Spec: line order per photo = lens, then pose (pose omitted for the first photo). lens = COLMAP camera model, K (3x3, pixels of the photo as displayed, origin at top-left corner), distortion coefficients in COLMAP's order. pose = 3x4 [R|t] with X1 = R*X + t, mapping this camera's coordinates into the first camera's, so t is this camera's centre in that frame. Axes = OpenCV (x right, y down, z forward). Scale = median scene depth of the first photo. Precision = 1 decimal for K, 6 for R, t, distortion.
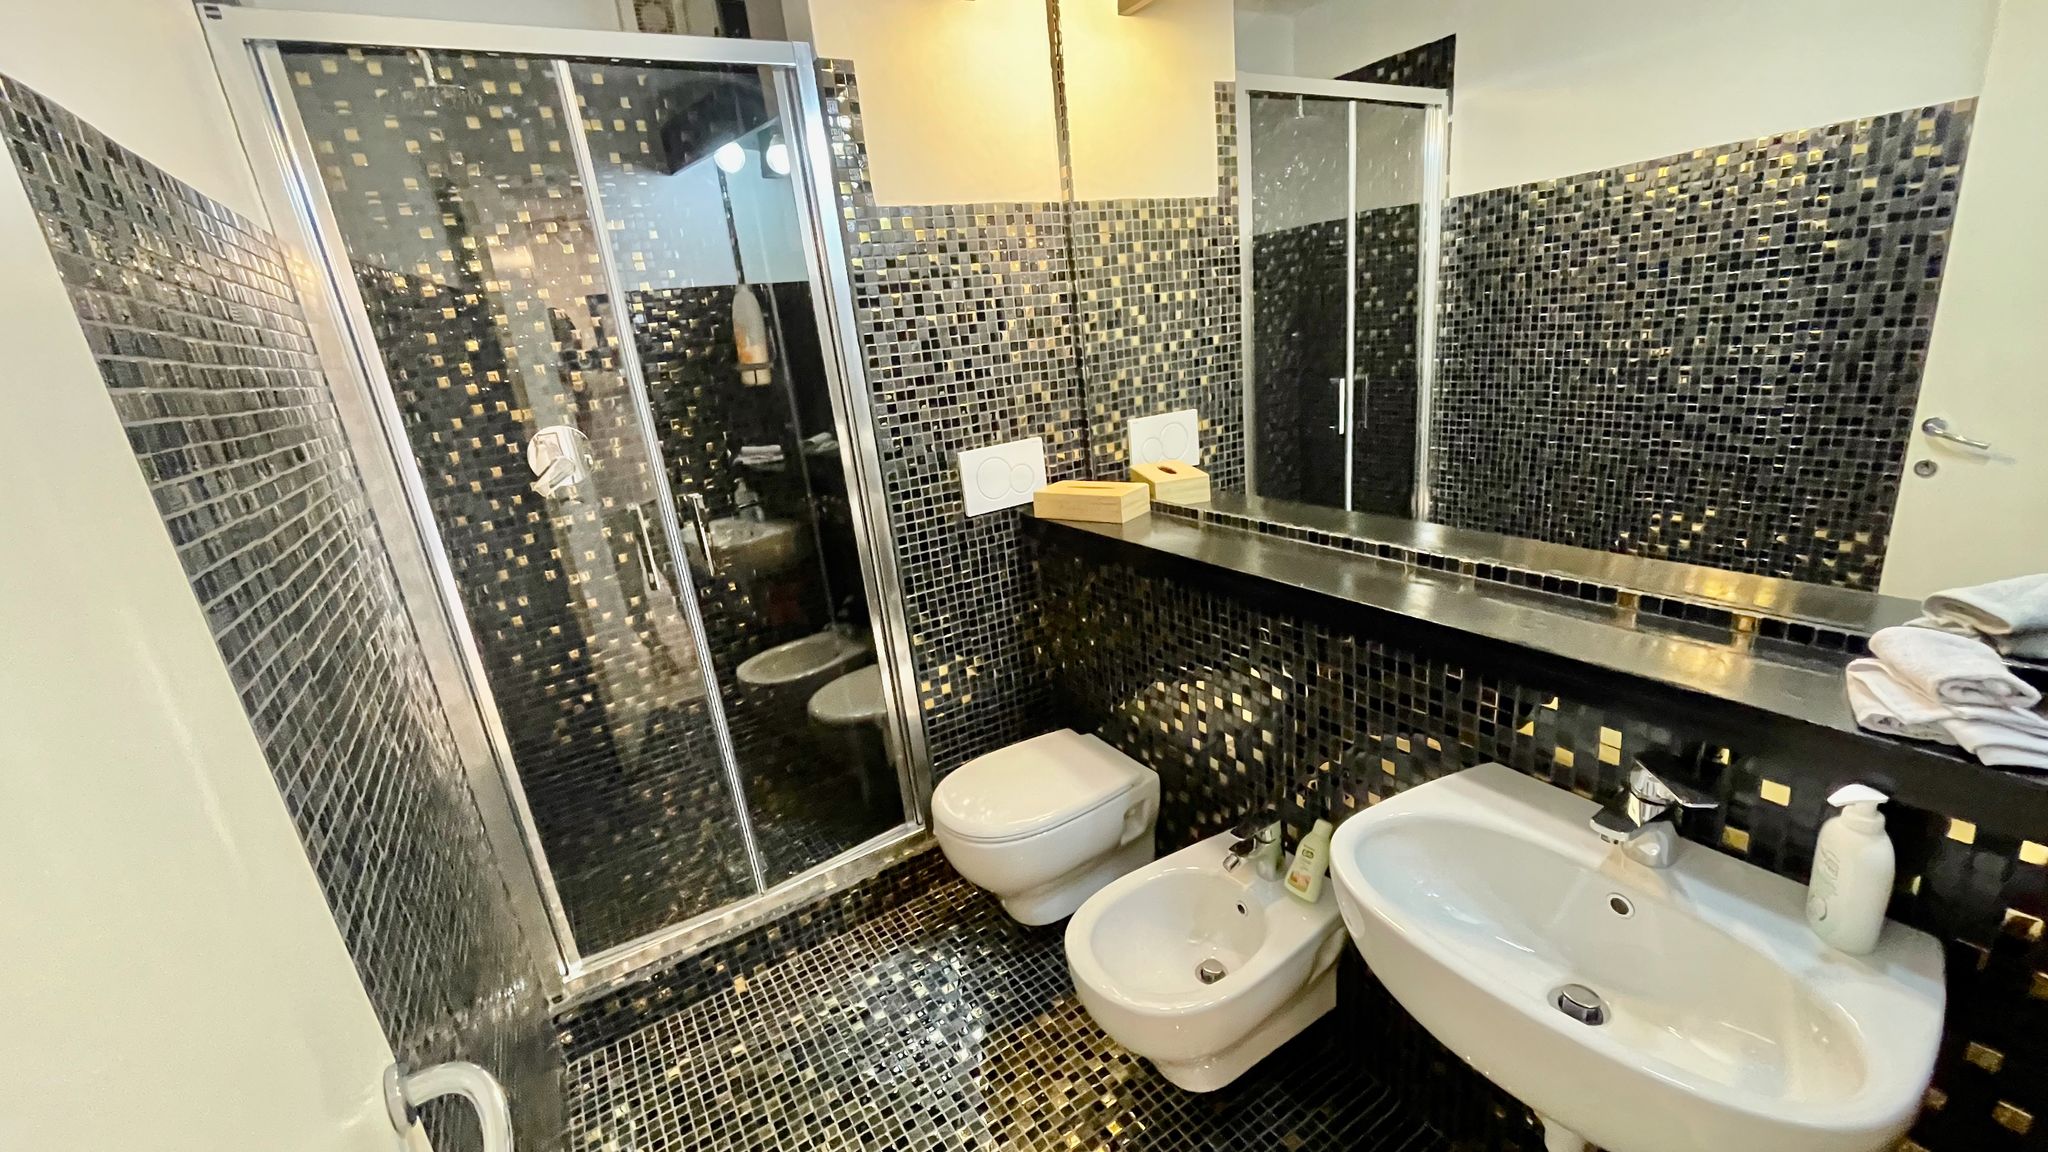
lens RADIAL K [[826.6, 0, 1025.6], [0, 826.6, 570.9], [0, 0, 1]] dist [-0.004518, 0.001708]
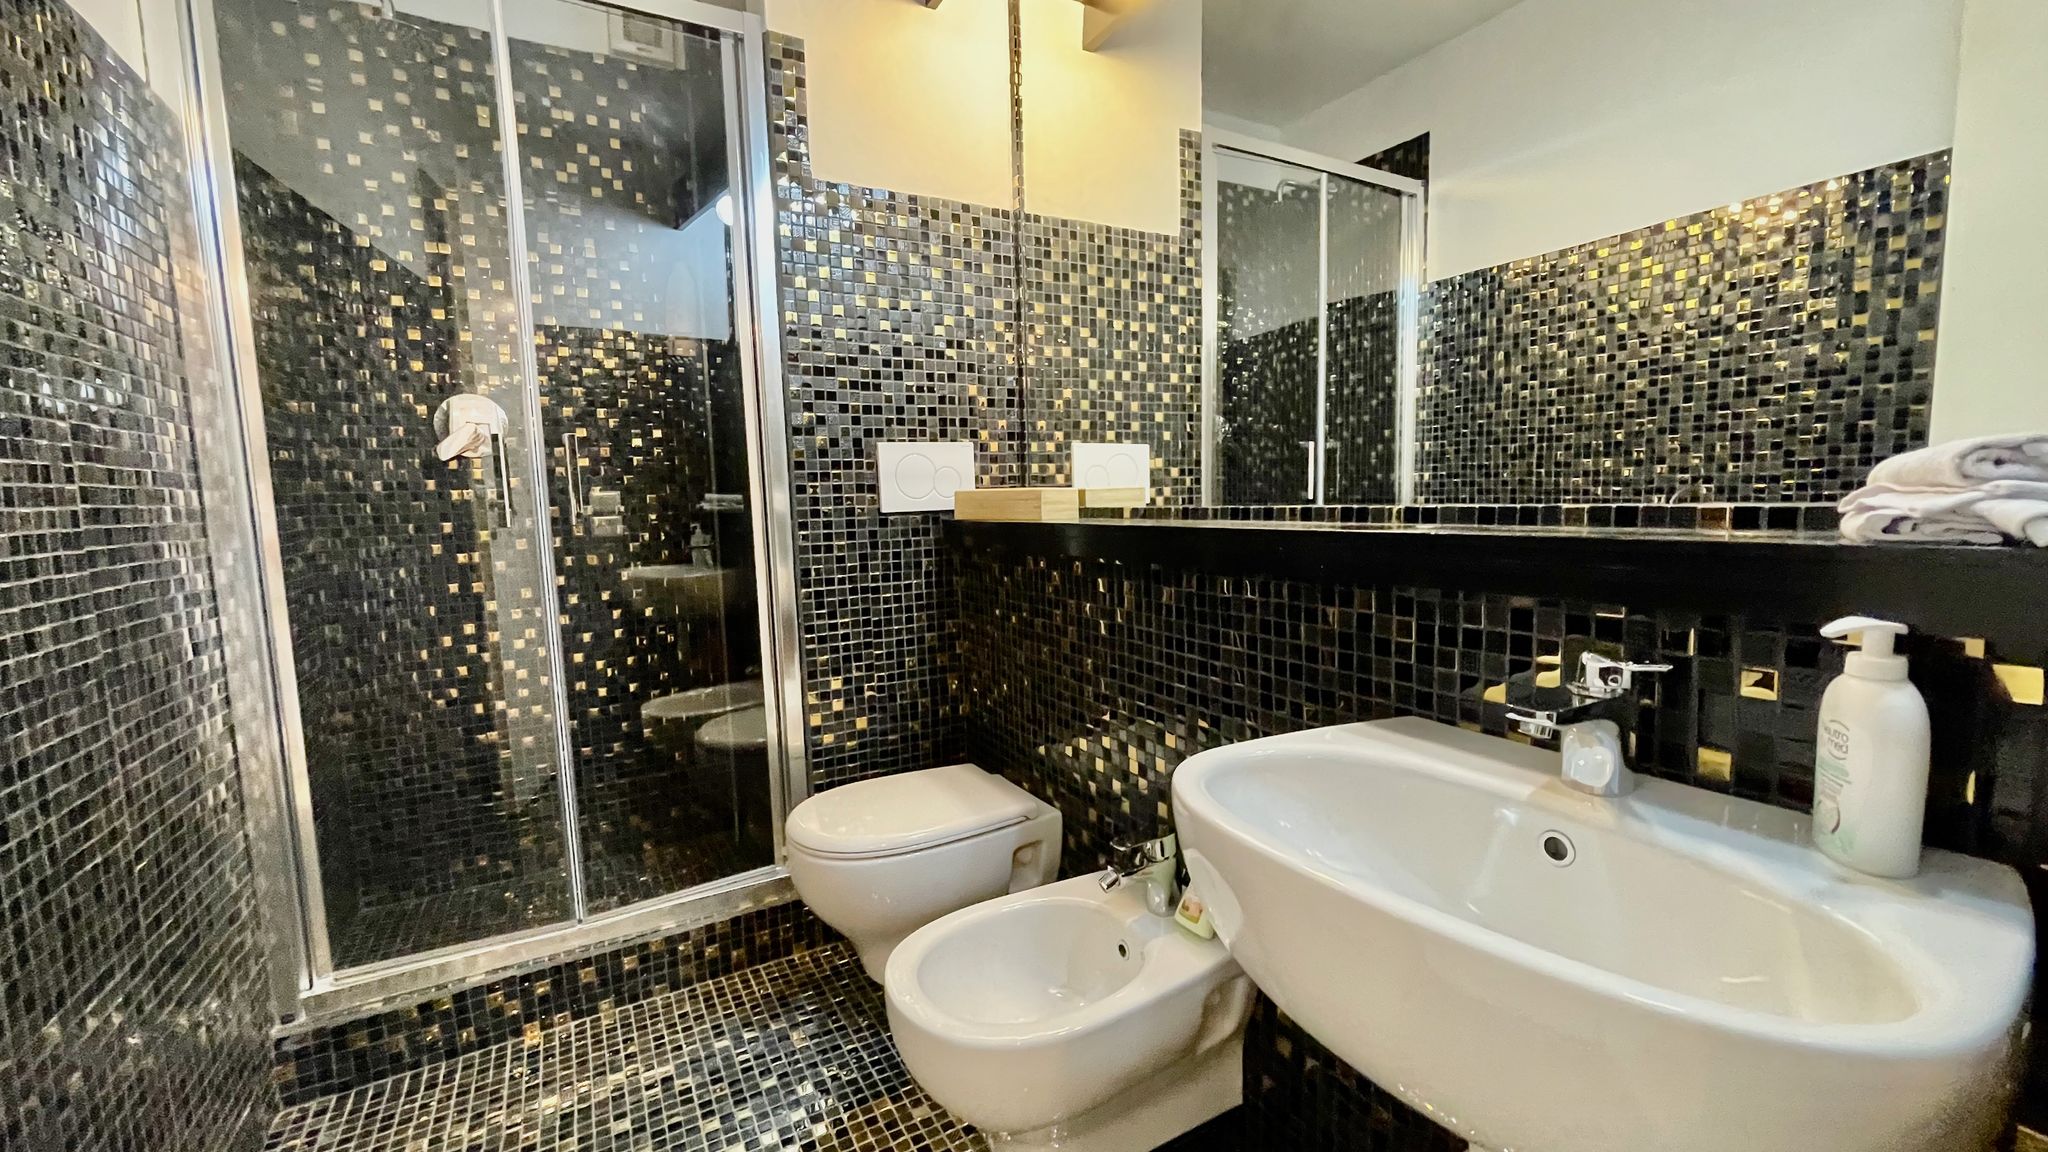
lens RADIAL K [[826.6, 0, 1025.7], [0, 826.6, 573.5], [0, 0, 1]] dist [-0.004518, 0.001708]
pose [[0.996219, 0.081390, -0.030374, 0.122278], [-0.085709, 0.977888, -0.190758, 0.160984], [0.014177, 0.192640, 0.981167, 0.113140]]
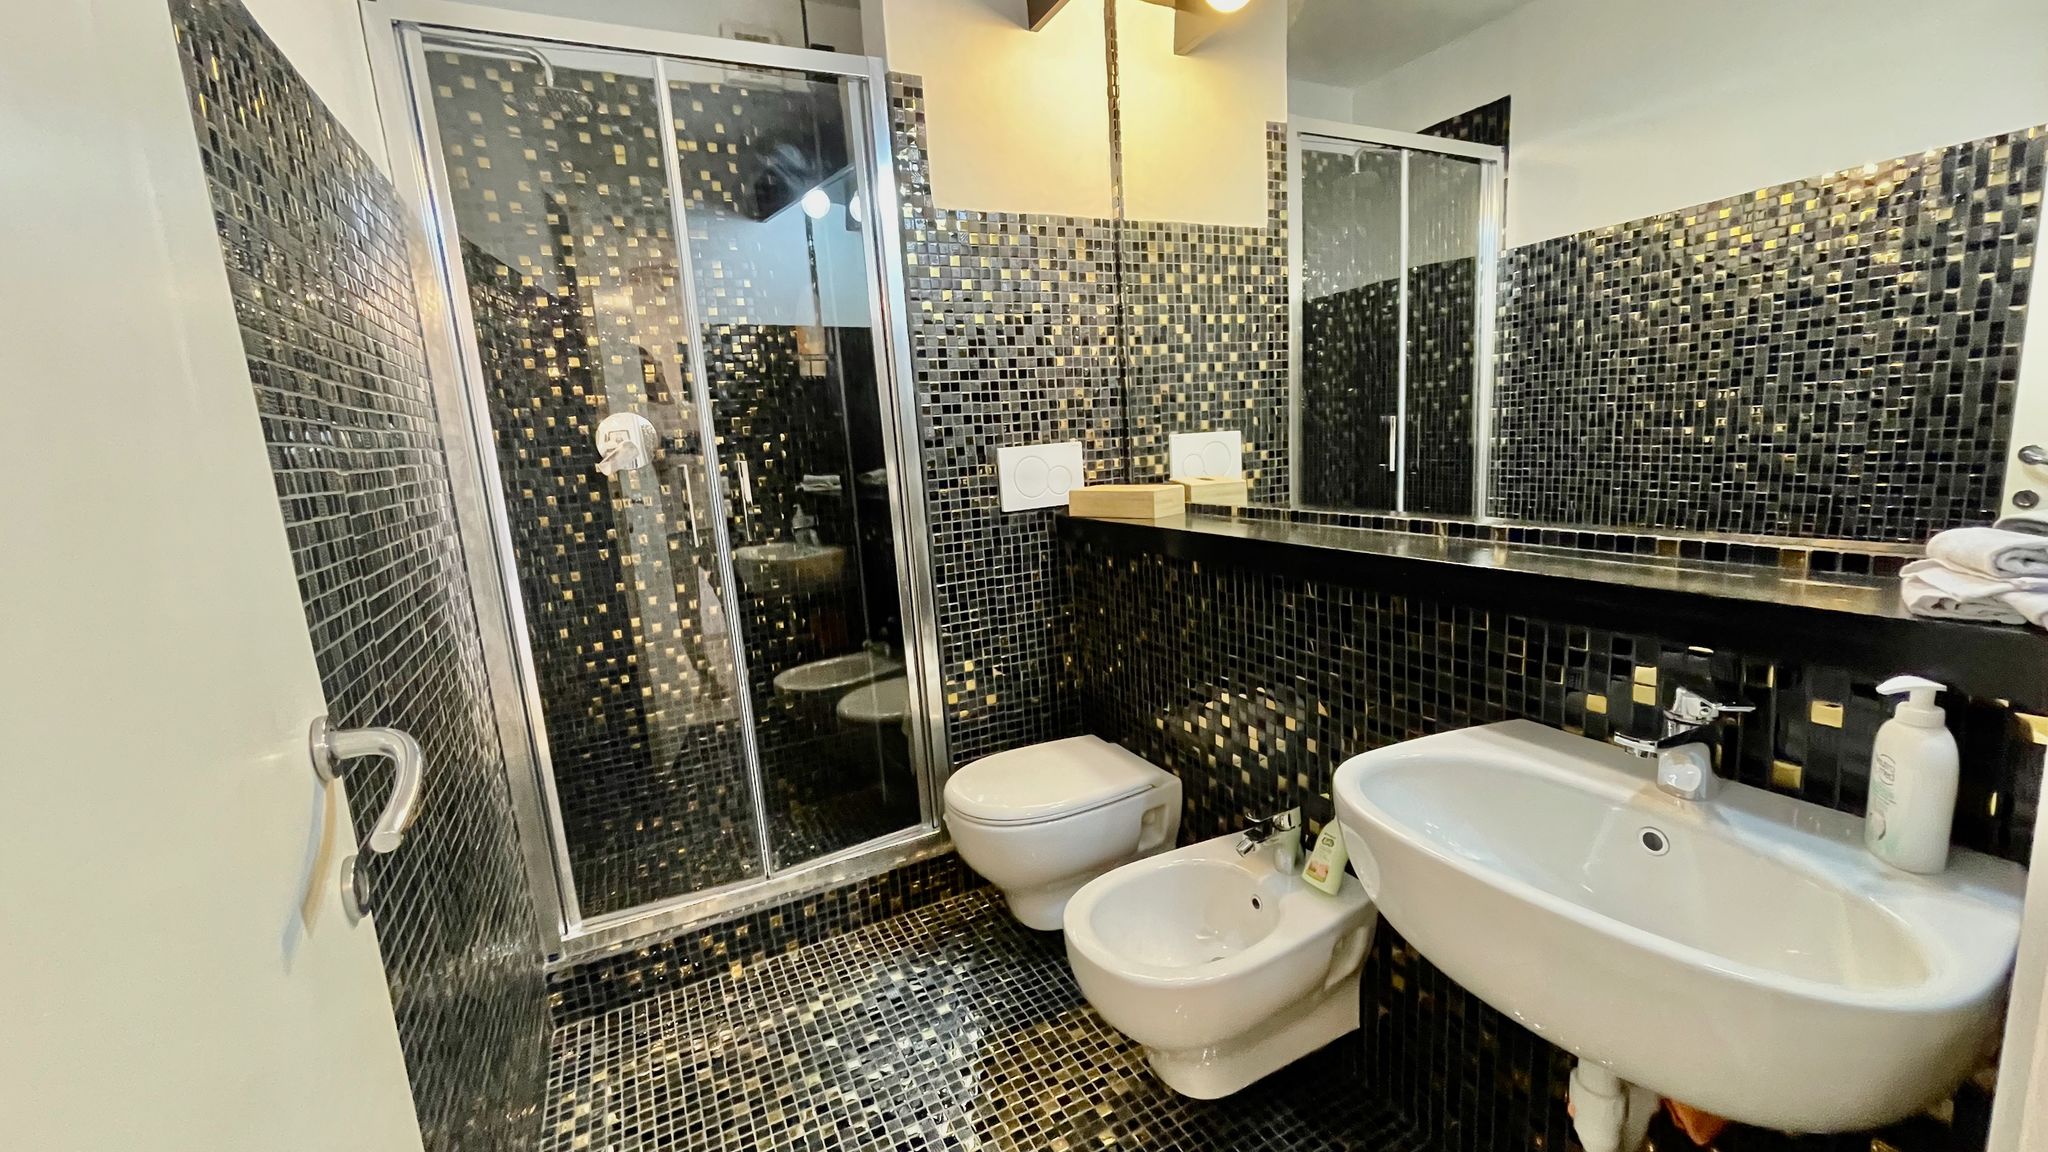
lens RADIAL K [[826.6, 0, 1026.2], [0, 826.6, 571.9], [0, 0, 1]] dist [-0.004518, 0.001708]
pose [[0.995414, 0.054917, -0.078333, 0.040990], [-0.063626, 0.991508, -0.113415, 0.119447], [0.071439, 0.117879, 0.990455, 0.007906]]
